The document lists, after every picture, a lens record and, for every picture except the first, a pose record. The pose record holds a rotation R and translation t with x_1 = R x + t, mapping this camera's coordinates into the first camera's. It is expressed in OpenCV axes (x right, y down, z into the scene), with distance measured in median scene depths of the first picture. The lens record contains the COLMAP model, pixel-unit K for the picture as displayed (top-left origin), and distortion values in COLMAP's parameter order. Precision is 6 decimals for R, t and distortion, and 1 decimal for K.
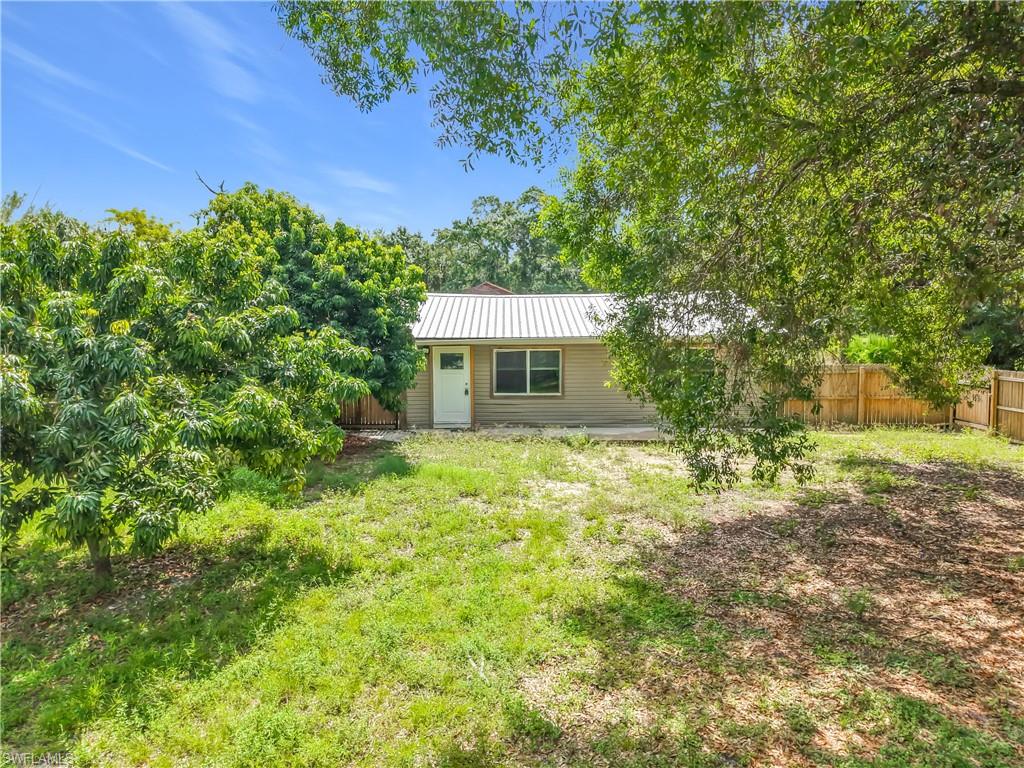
lens RADIAL K [[686.8, 0, 503.6], [0, 686.8, 383.5], [0, 0, 1]] dist [0.011609, -0.022601]
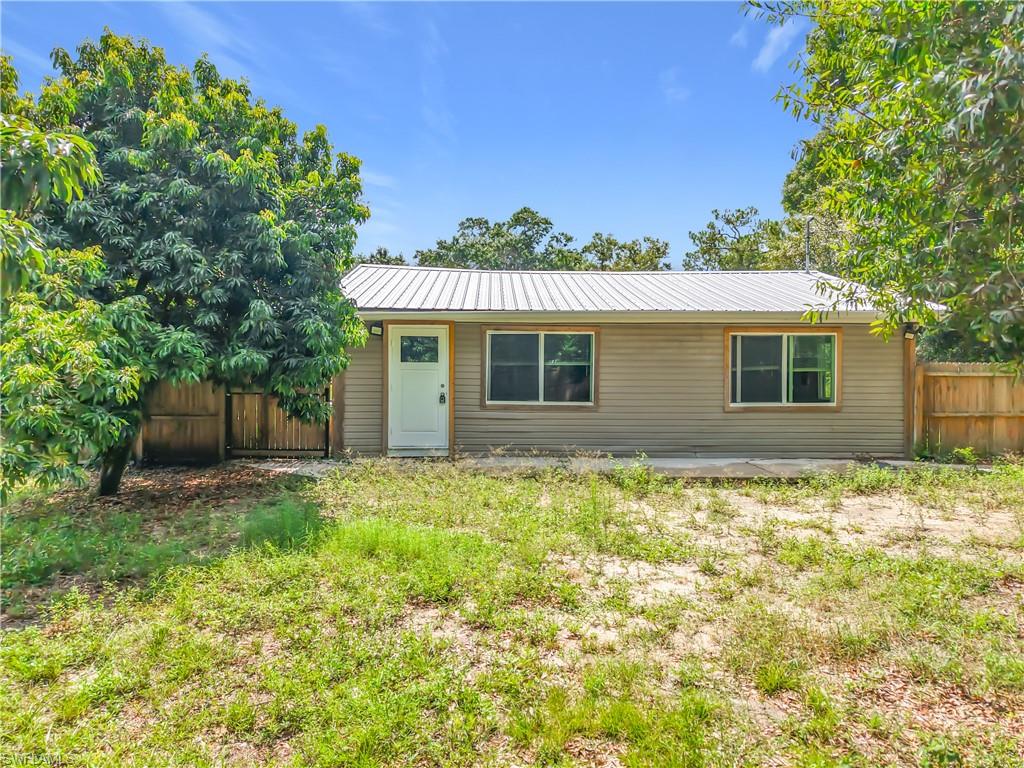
lens RADIAL K [[686.8, 0, 501.3], [0, 686.8, 380.8], [0, 0, 1]] dist [0.011609, -0.022601]
pose [[0.999822, 0.008380, 0.016901, -0.012470], [-0.007190, 0.997570, -0.069293, 0.042731], [-0.017441, 0.069159, 0.997453, 0.416930]]
